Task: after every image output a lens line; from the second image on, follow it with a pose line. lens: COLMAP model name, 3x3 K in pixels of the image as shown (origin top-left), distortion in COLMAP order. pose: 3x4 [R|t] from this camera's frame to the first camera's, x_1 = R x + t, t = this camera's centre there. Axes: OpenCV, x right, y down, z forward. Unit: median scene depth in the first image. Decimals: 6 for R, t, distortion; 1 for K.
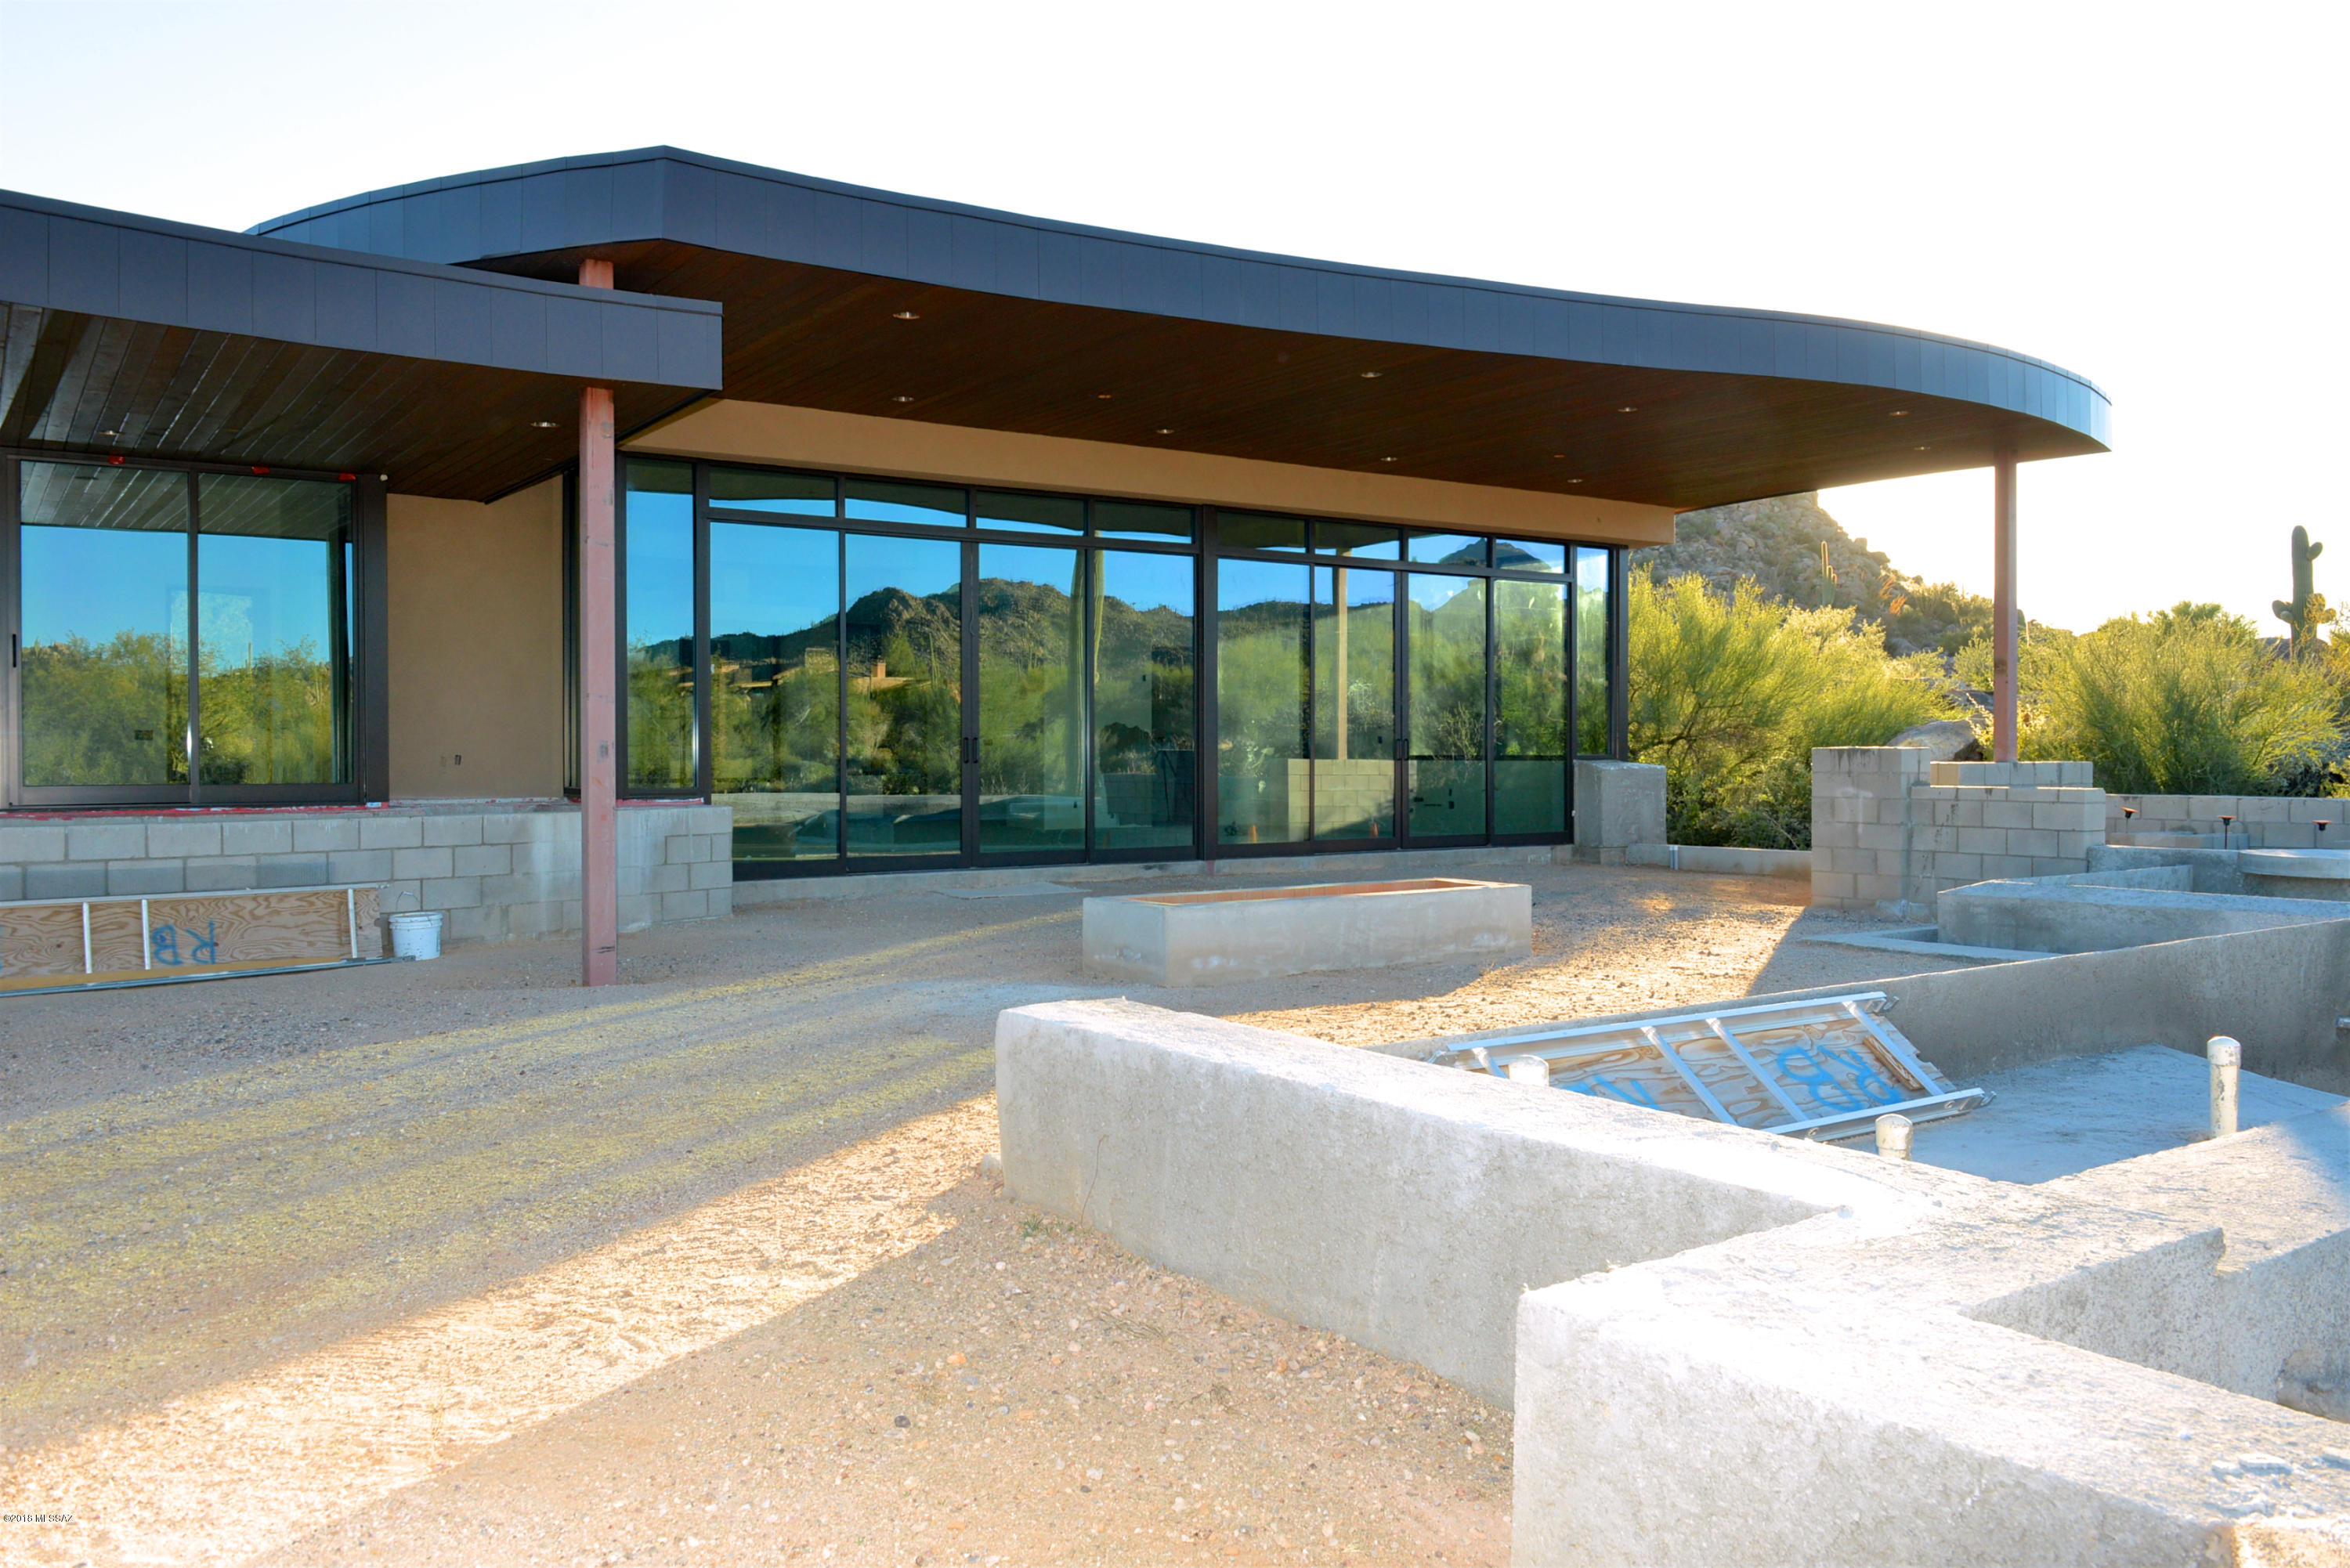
lens RADIAL K [[1772.3, 0, 1187.7], [0, 1772.3, 760.8], [0, 0, 1]] dist [0.002840, -0.042063]
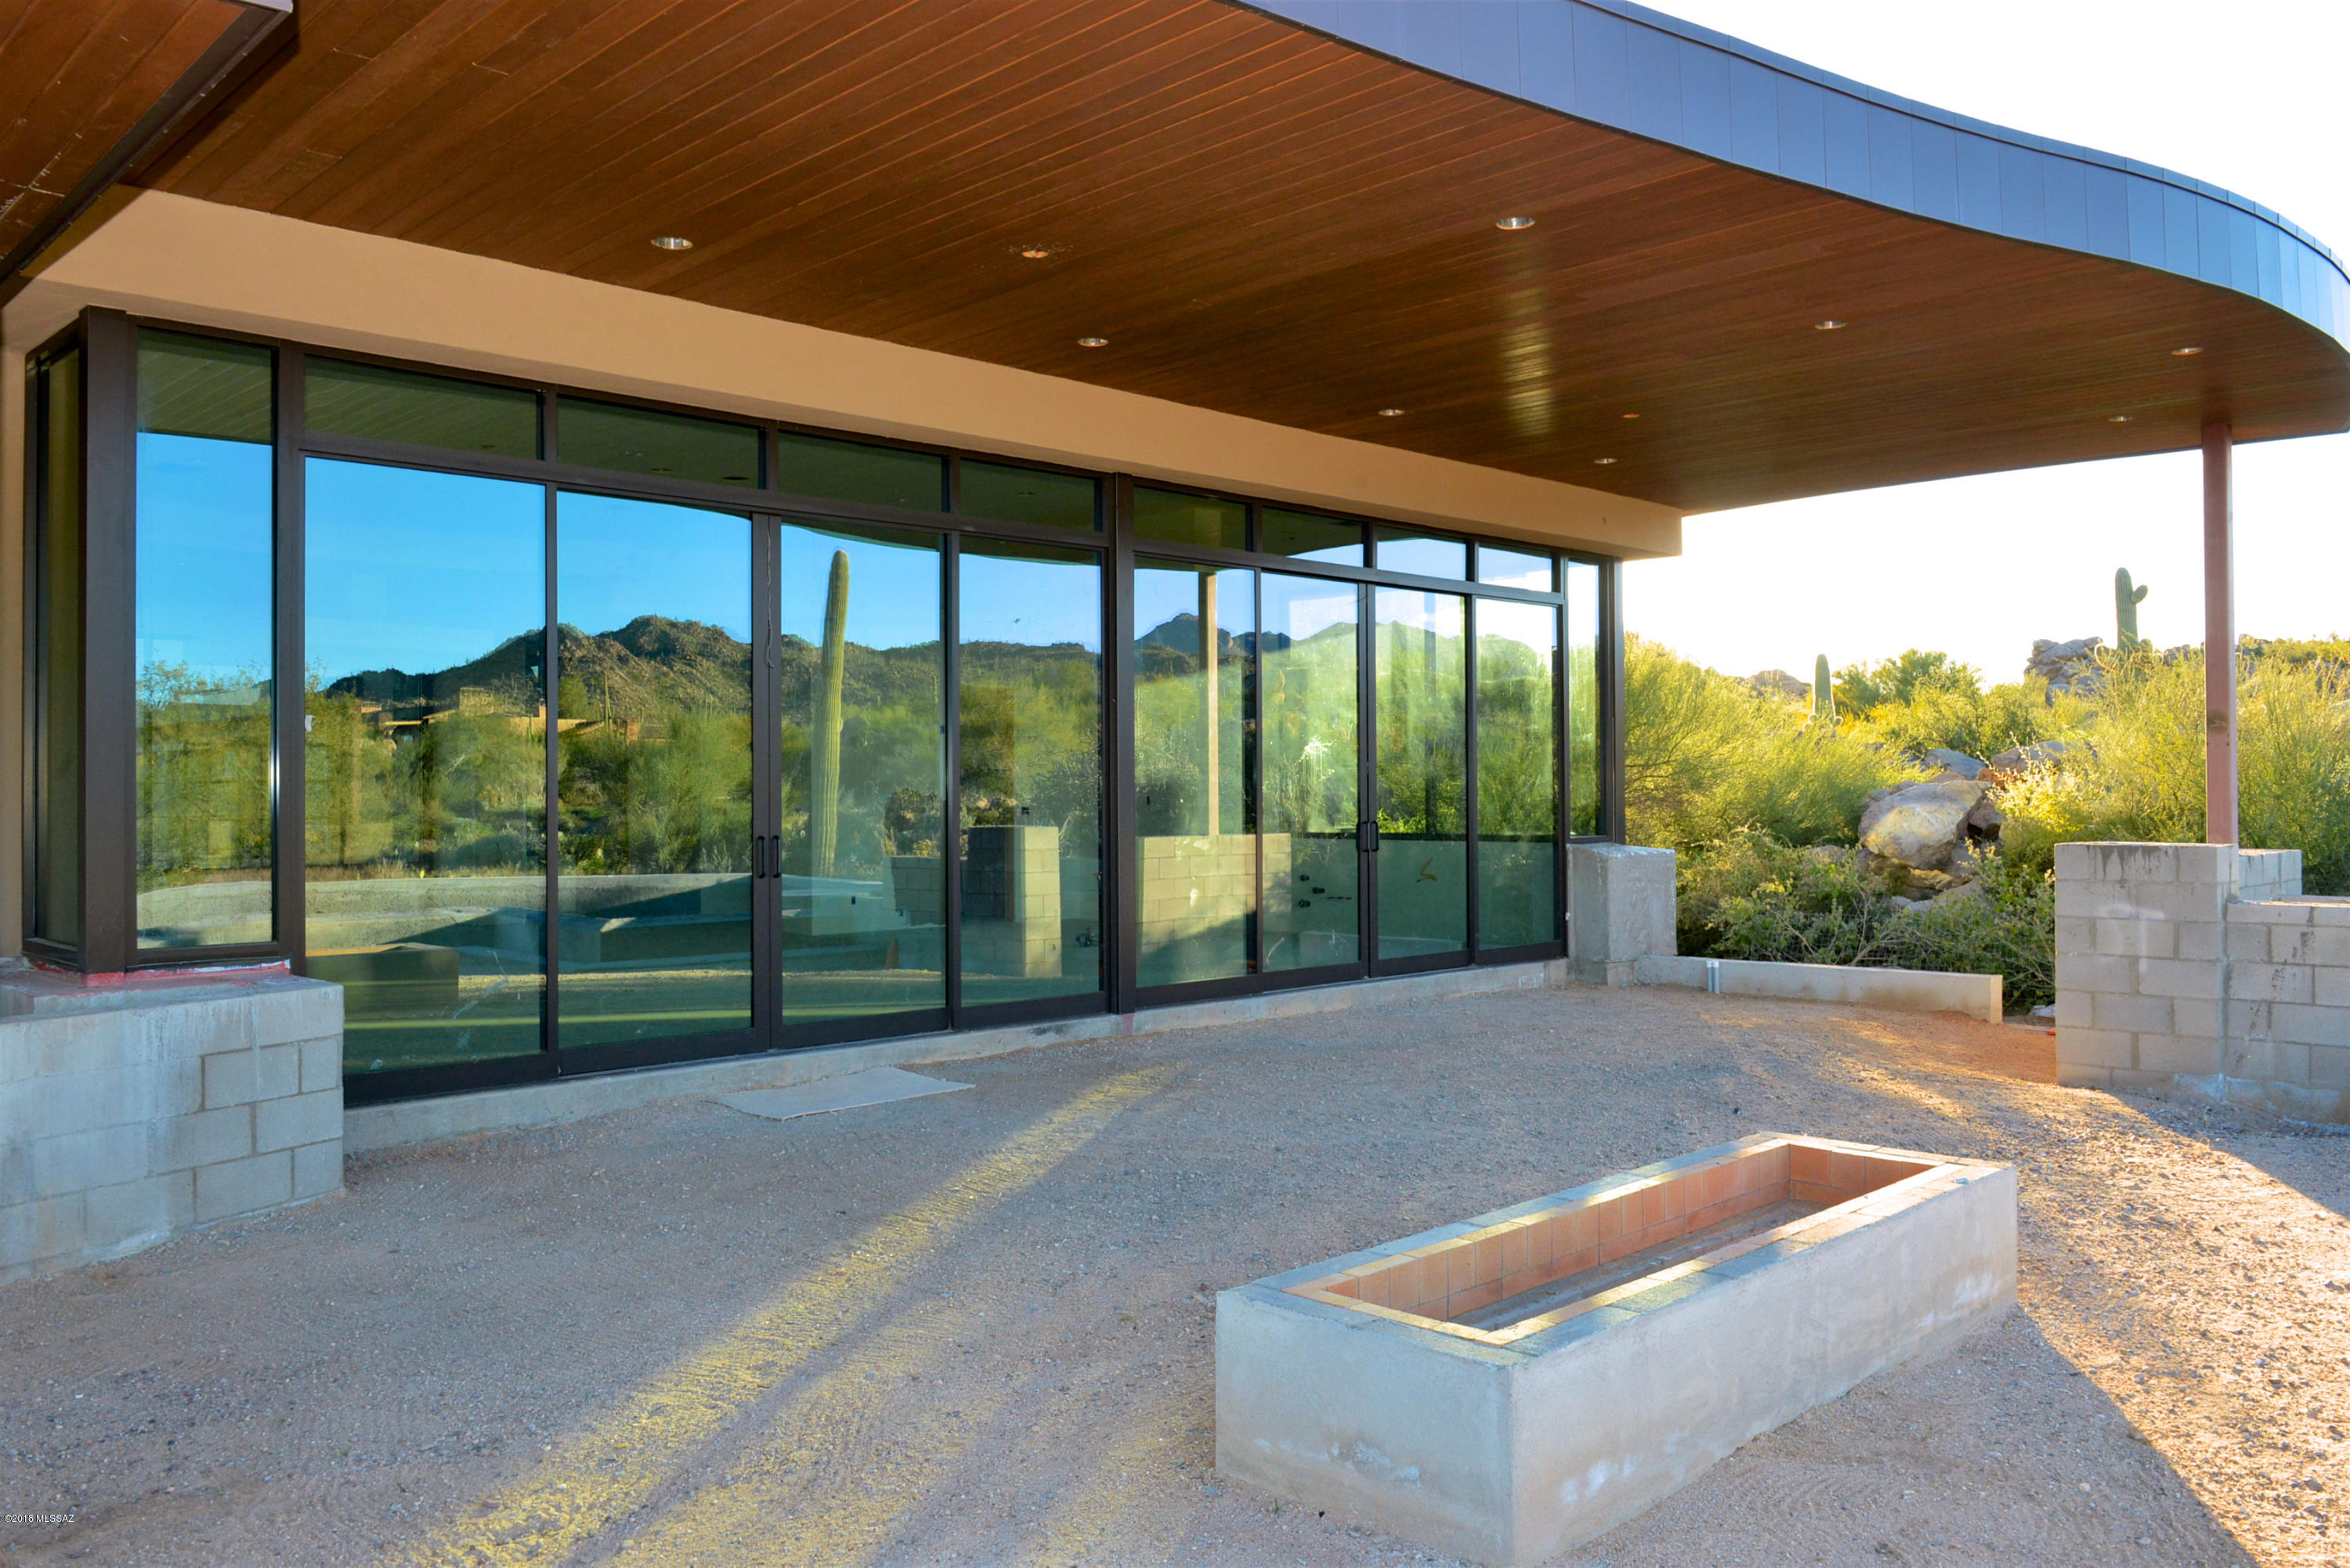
lens RADIAL K [[1772.3, 0, 1187.7], [0, 1772.3, 760.8], [0, 0, 1]] dist [0.002840, -0.042063]
pose [[0.984110, -0.001321, 0.177553, -0.085549], [0.005609, 0.999704, -0.023653, -0.022825], [-0.177469, 0.024273, 0.983827, 0.362022]]
